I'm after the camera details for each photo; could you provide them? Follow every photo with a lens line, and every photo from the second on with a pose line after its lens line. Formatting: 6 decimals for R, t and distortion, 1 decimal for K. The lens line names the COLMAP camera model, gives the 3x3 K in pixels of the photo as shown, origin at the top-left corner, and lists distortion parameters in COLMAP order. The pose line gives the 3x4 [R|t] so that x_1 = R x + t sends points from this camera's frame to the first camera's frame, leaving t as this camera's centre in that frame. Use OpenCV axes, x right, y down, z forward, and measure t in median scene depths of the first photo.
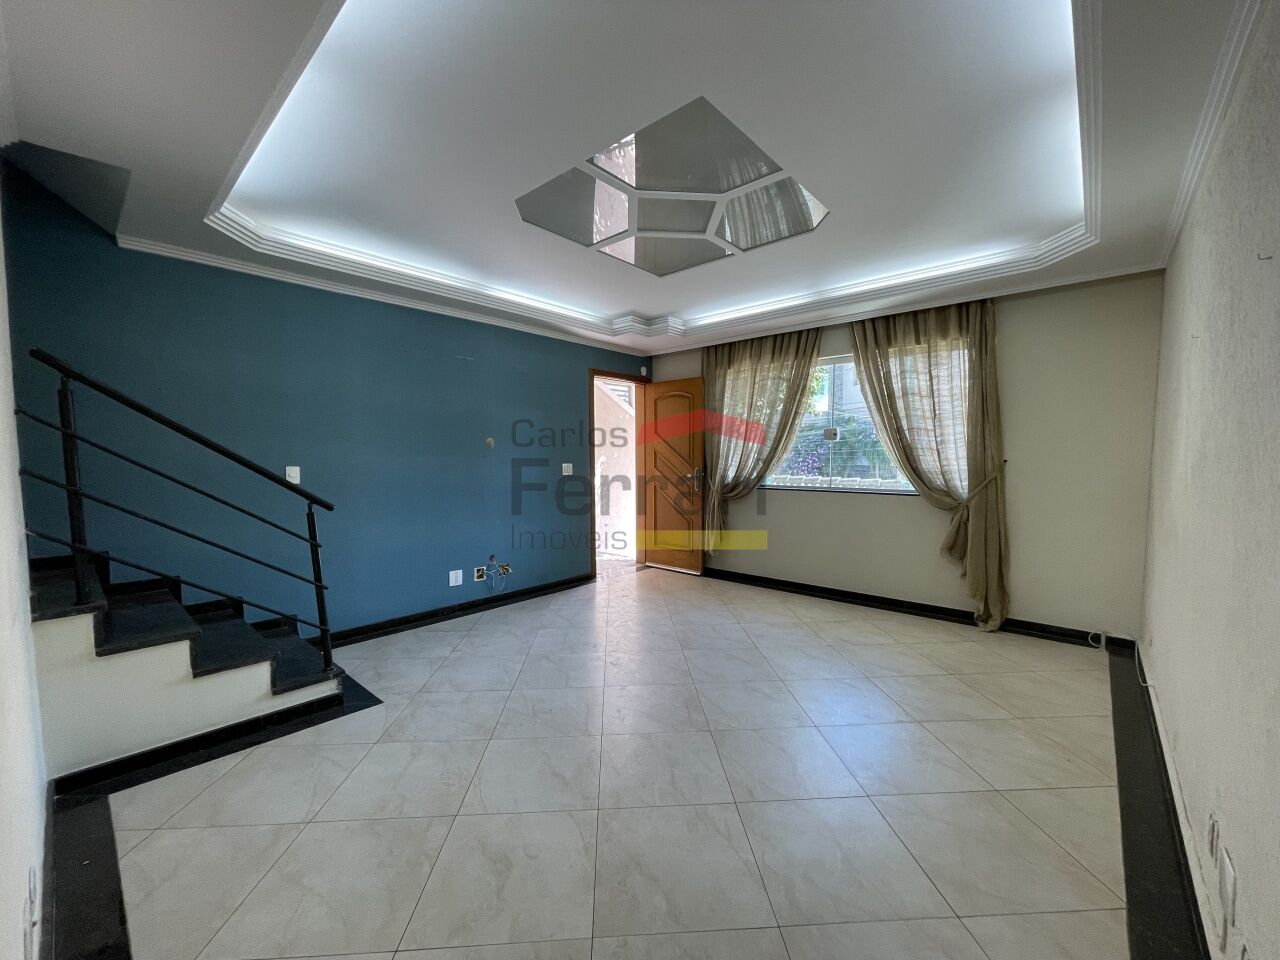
lens RADIAL K [[516.1, 0, 646.7], [0, 516.1, 489.9], [0, 0, 1]] dist [0.014110, -0.008434]
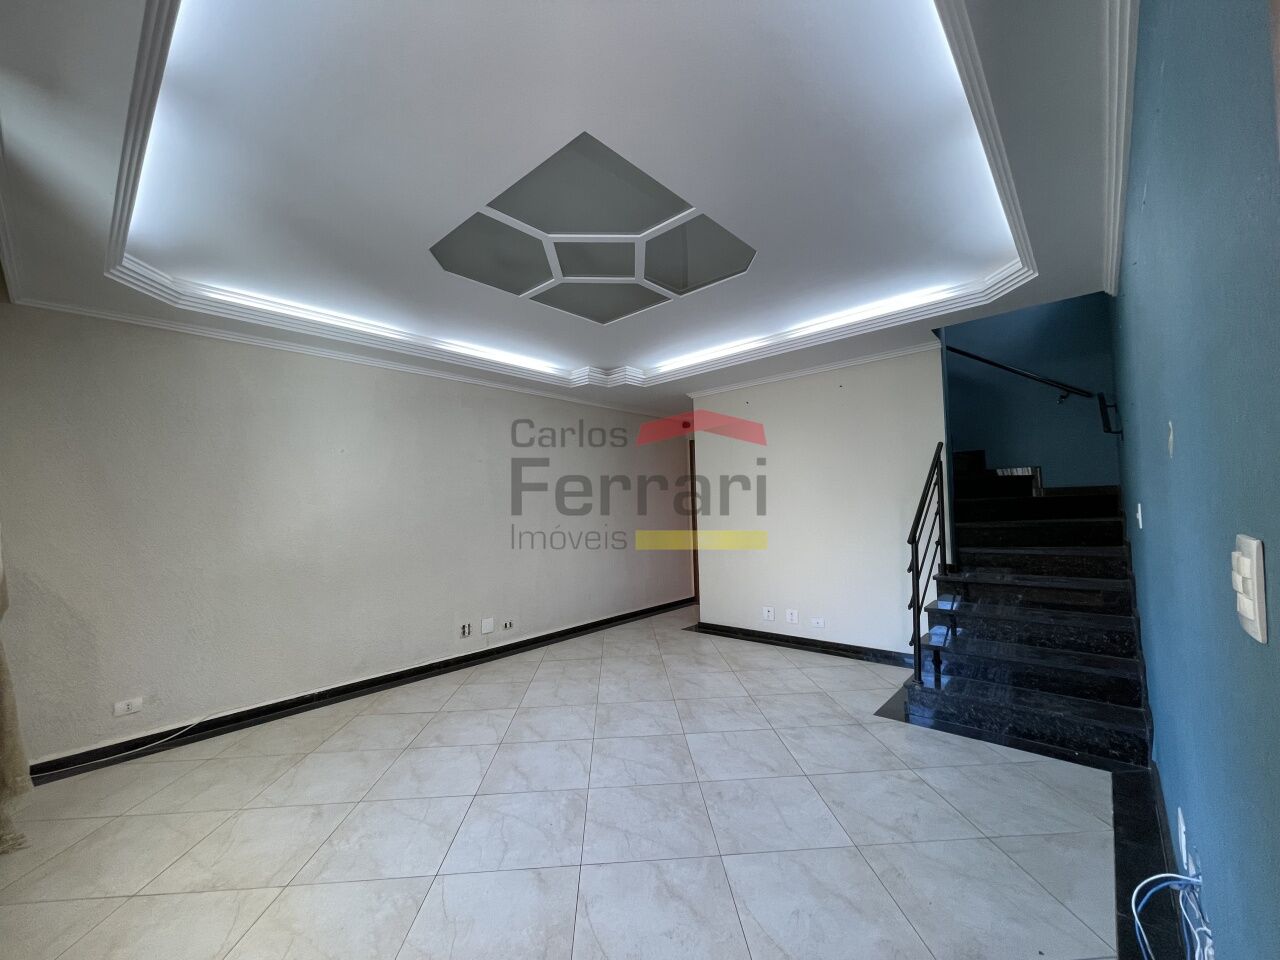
lens RADIAL K [[516.1, 0, 646.7], [0, 516.1, 489.9], [0, 0, 1]] dist [0.014110, -0.008434]
pose [[-0.999419, 0.033887, 0.003779, -0.025320], [0.033991, 0.998898, 0.032366, -0.103067], [-0.002679, 0.032475, -0.999469, 1.627994]]
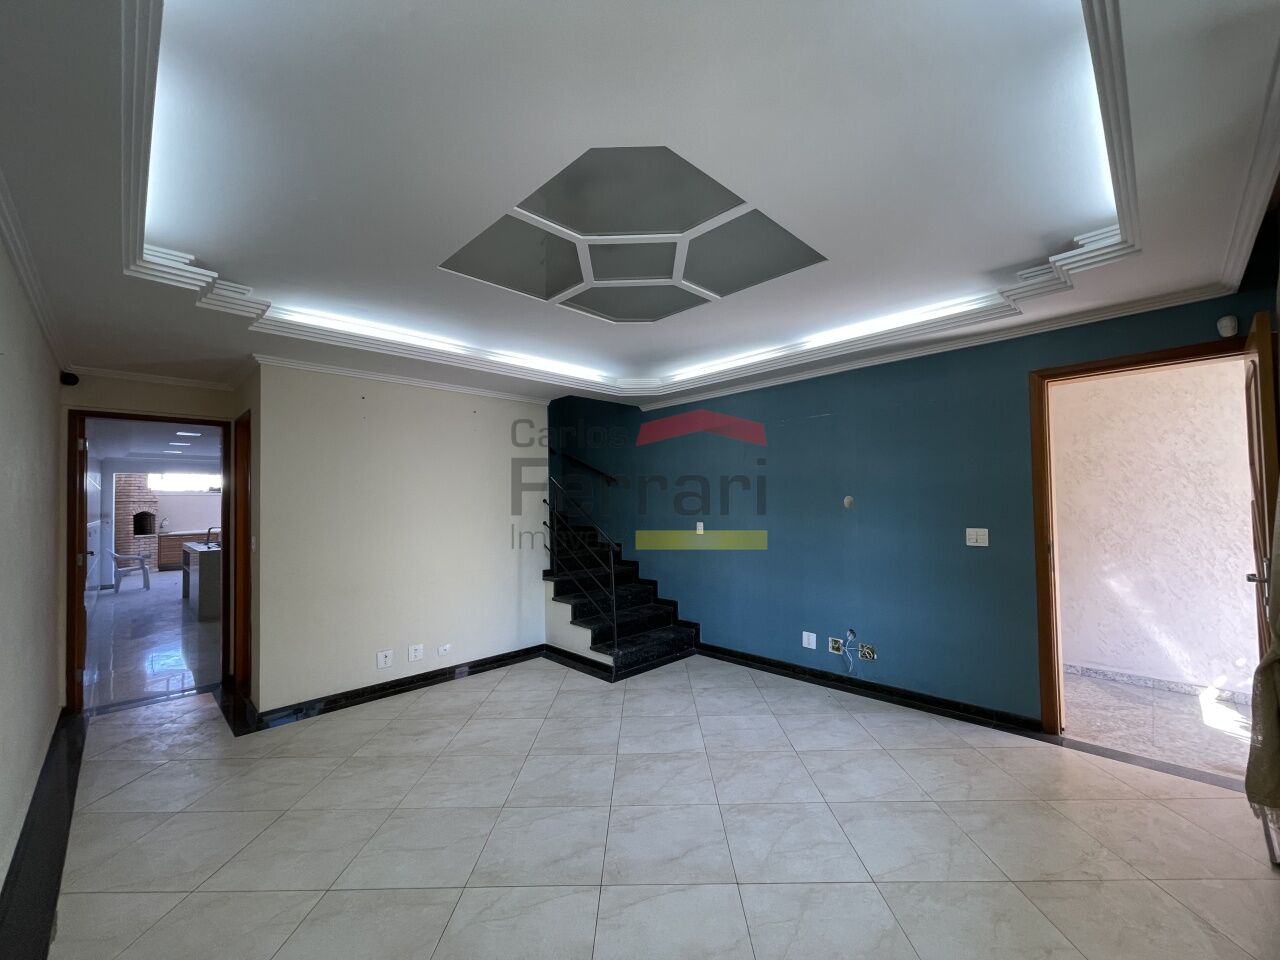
lens RADIAL K [[516.1, 0, 646.7], [0, 516.1, 489.9], [0, 0, 1]] dist [0.014110, -0.008434]
pose [[-0.060478, -0.024111, -0.997878, 0.767733], [-0.049095, 0.998570, -0.021152, -0.094731], [0.996961, 0.047712, -0.061575, 0.896857]]
